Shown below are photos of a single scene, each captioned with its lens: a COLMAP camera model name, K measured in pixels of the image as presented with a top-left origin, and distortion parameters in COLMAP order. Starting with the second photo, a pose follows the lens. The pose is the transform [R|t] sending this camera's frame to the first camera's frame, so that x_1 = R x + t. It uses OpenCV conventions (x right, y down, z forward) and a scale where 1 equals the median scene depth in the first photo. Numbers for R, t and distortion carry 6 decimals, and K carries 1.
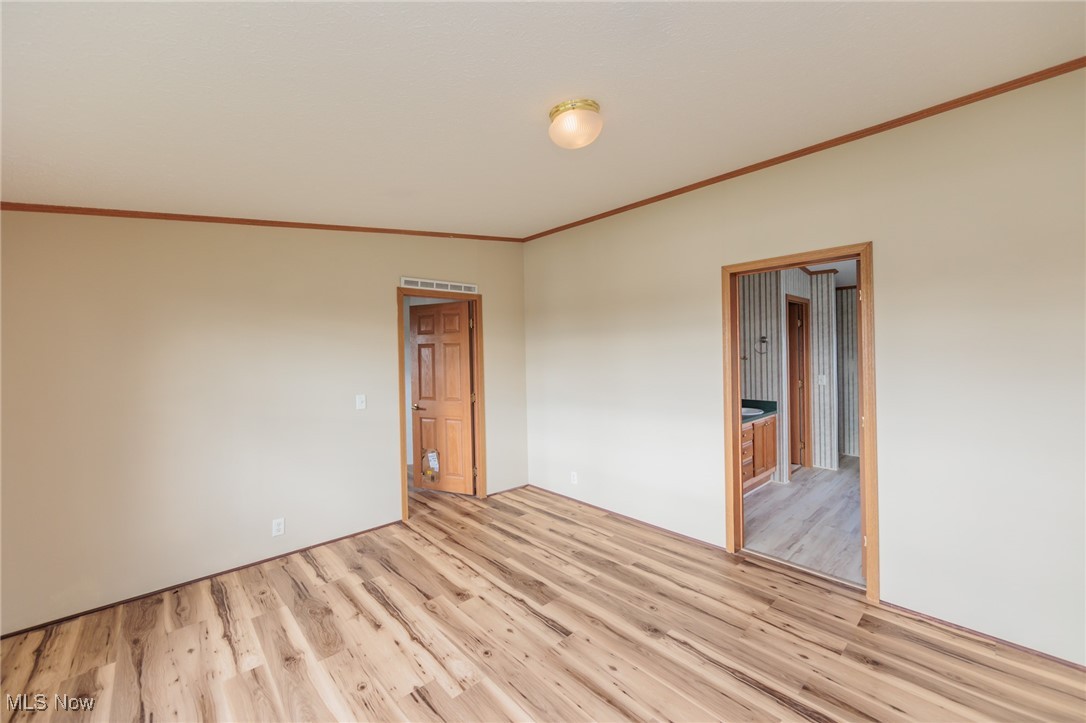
lens RADIAL K [[427.8, 0, 545.2], [0, 427.8, 354.1], [0, 0, 1]] dist [-0.003122, 0.000117]
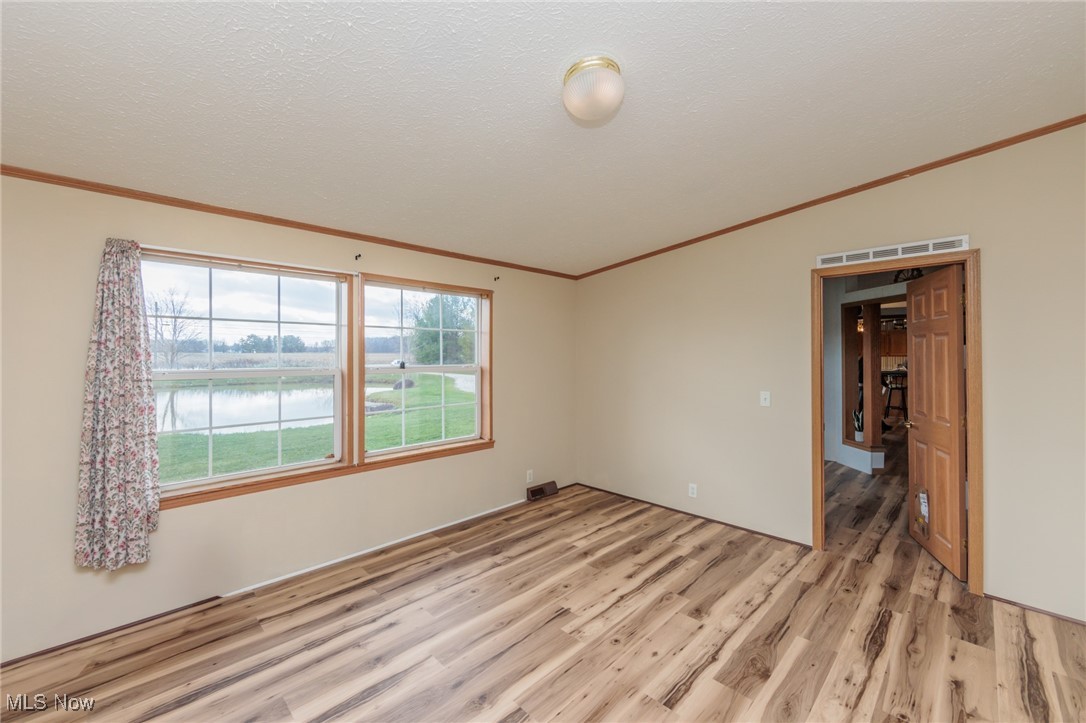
lens RADIAL K [[427.8, 0, 536.8], [0, 427.8, 365.1], [0, 0, 1]] dist [-0.003122, 0.000117]
pose [[0.032846, 0.040534, -0.998638, 0.664790], [-0.003874, 0.999175, 0.040428, -0.002776], [0.999453, 0.002540, 0.032976, 0.601472]]
